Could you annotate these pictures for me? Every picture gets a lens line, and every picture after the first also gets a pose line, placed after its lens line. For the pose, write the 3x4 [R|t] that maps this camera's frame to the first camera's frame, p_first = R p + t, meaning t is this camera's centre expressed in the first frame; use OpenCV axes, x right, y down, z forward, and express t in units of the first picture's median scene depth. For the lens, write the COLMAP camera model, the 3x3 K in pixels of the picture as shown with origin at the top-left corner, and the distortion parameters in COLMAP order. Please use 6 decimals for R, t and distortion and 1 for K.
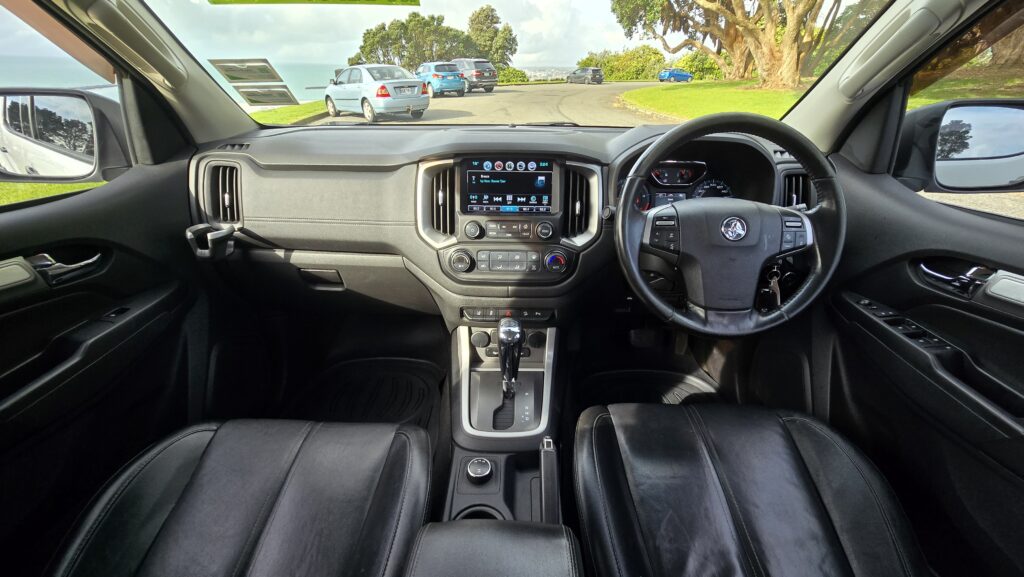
lens RADIAL K [[400.2, 0, 512.0], [0, 400.2, 288.5], [0, 0, 1]] dist [0.000339, -0.000016]
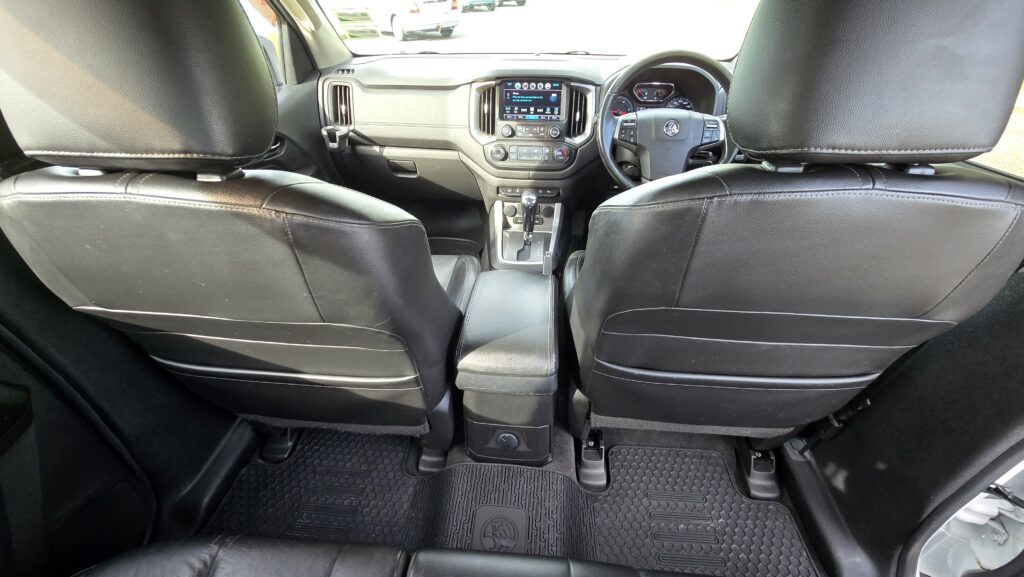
lens RADIAL K [[400.2, 0, 512.0], [0, 400.2, 288.5], [0, 0, 1]] dist [0.000339, -0.000016]
pose [[0.997486, 0.035264, -0.061471, 0.034106], [-0.024791, 0.986234, 0.163486, 0.187236], [0.066390, -0.161551, 0.984629, -0.568569]]
